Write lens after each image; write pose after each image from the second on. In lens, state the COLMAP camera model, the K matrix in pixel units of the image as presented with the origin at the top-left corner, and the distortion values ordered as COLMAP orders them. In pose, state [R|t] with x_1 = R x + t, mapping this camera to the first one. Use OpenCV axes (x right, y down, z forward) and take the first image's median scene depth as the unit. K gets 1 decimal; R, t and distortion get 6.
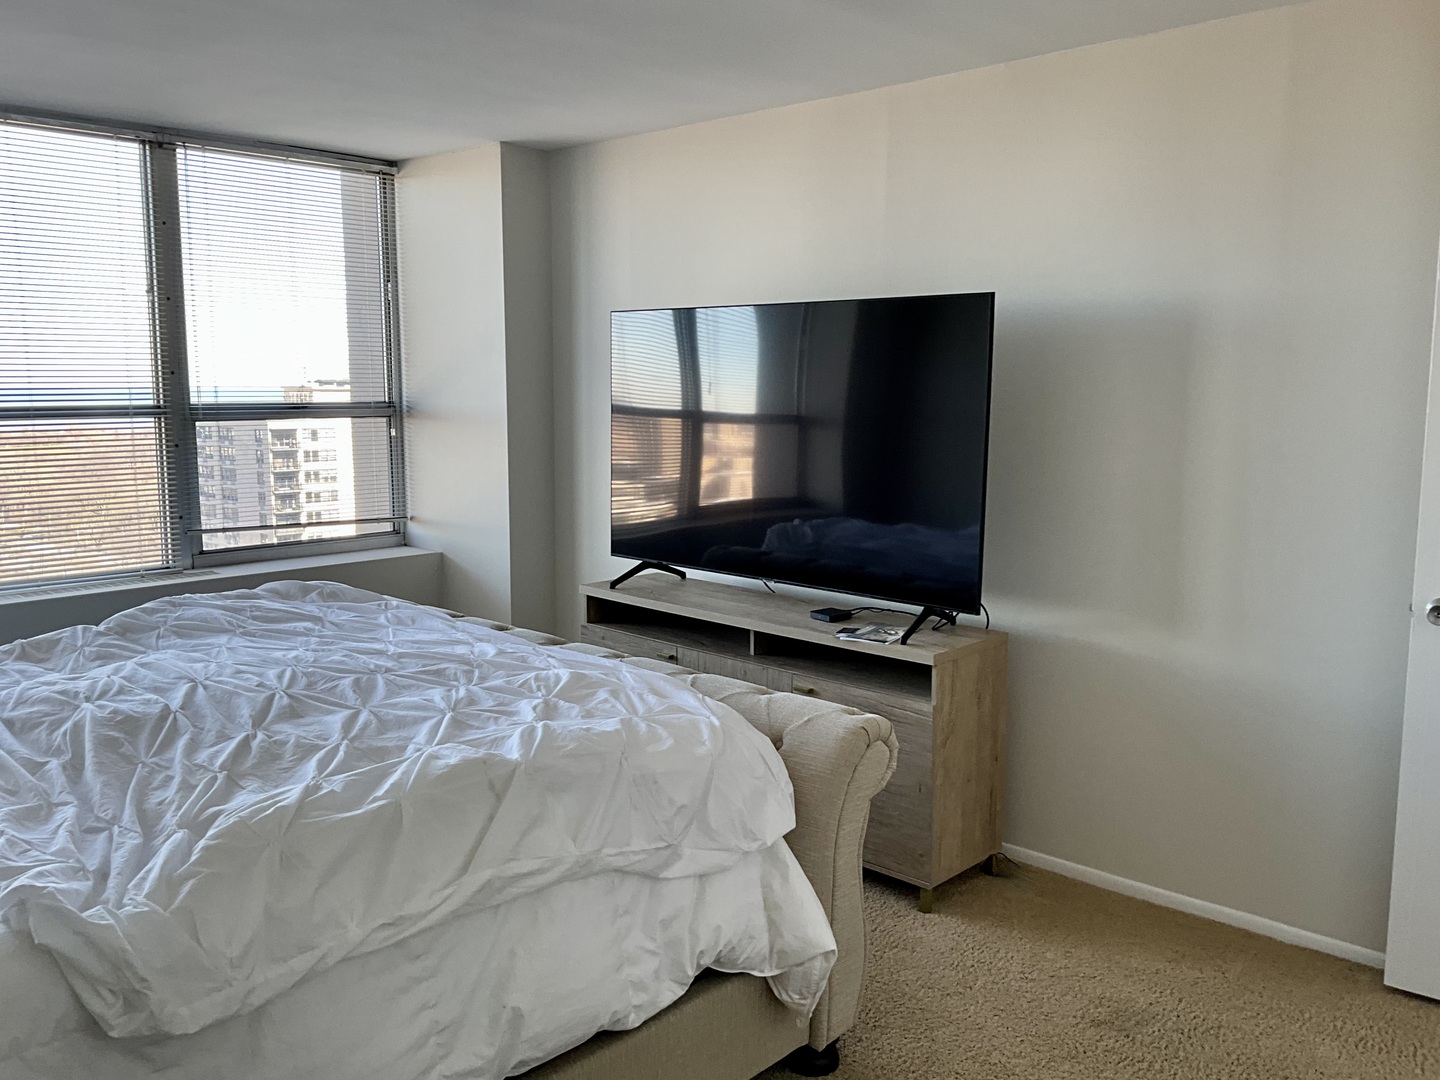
lens RADIAL K [[1204.5, 0, 720.0], [0, 1204.5, 540.0], [0, 0, 1]] dist [0.188709, -0.402890]
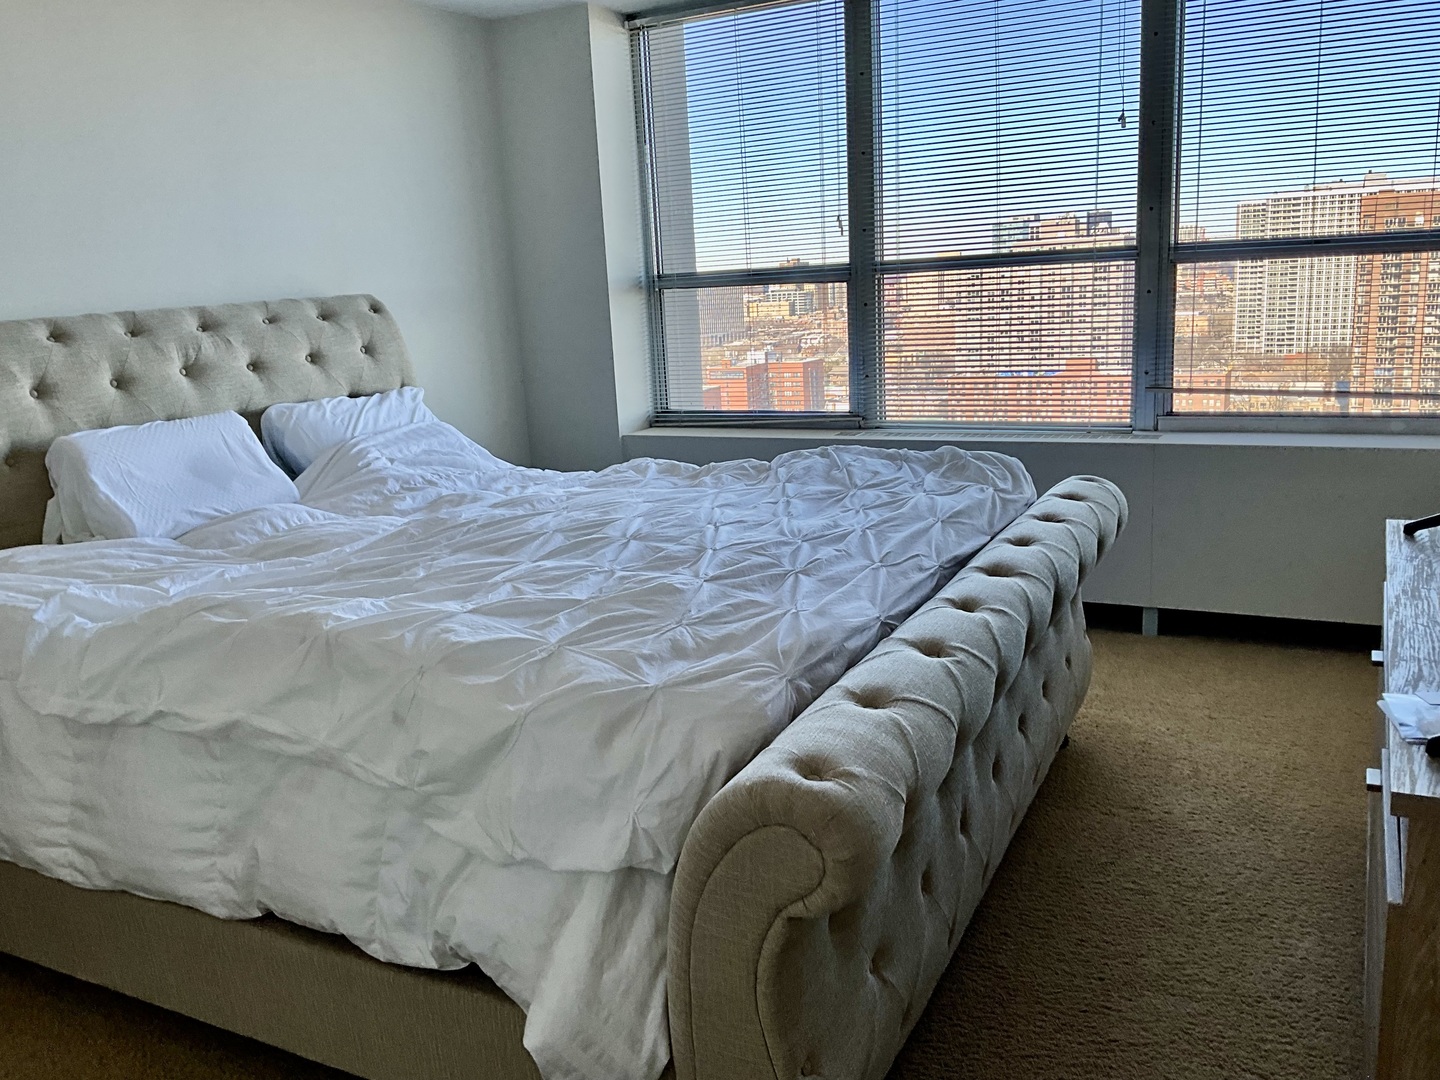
lens RADIAL K [[1204.5, 0, 720.0], [0, 1204.5, 540.0], [0, 0, 1]] dist [0.188709, -0.402890]
pose [[0.257397, 0.199043, -0.945584, 0.364345], [-0.077204, 0.979663, 0.185201, -0.040694], [0.963217, 0.025332, 0.267530, 0.462145]]
